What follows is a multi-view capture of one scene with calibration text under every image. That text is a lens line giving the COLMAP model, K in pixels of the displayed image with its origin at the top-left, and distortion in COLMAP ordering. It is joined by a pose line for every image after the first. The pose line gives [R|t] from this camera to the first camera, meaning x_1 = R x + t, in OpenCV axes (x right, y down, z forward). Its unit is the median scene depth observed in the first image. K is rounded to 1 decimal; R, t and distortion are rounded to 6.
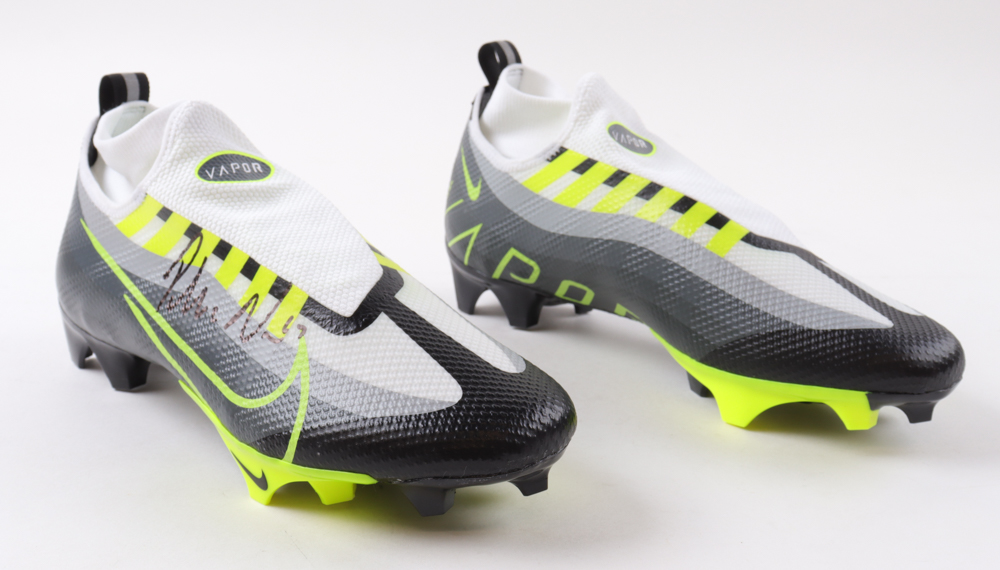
lens RADIAL K [[1194.7, 0, 499.8], [0, 1194.7, 286.2], [0, 0, 1]] dist [0.004385, 0.000000]
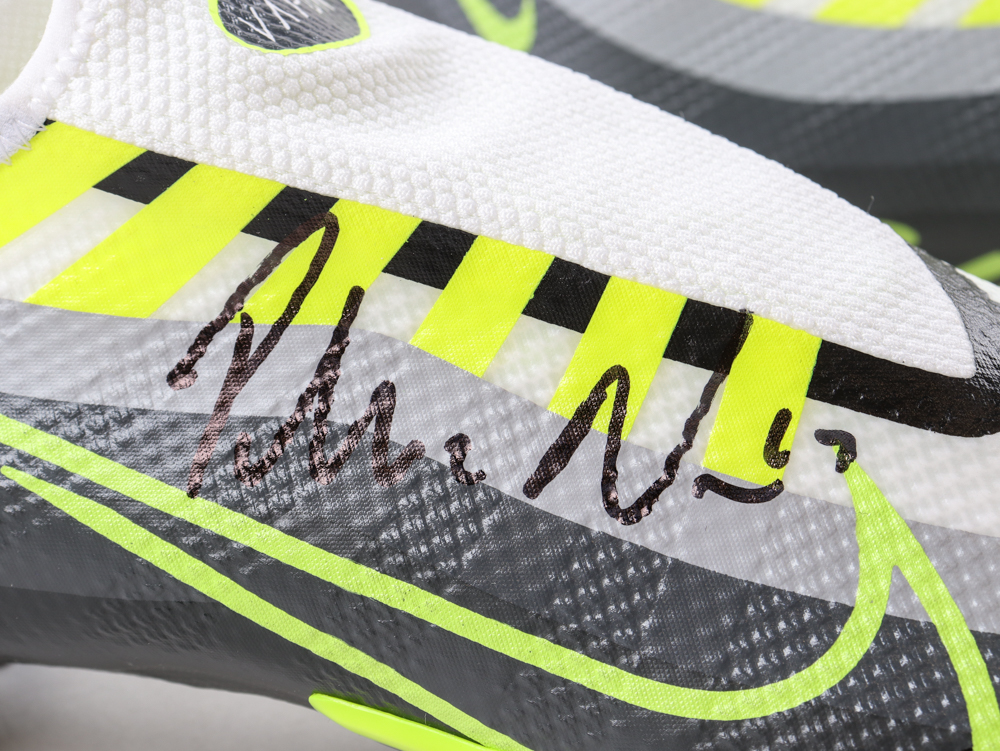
lens RADIAL K [[2486.7, 0, 499.9], [0, 2486.7, 375.2], [0, 0, 1]] dist [0.178609, 0.000000]
pose [[0.887308, -0.182936, 0.423344, -0.491735], [0.166125, 0.983122, 0.076637, -0.045759], [-0.430218, 0.002327, 0.902722, 0.396720]]
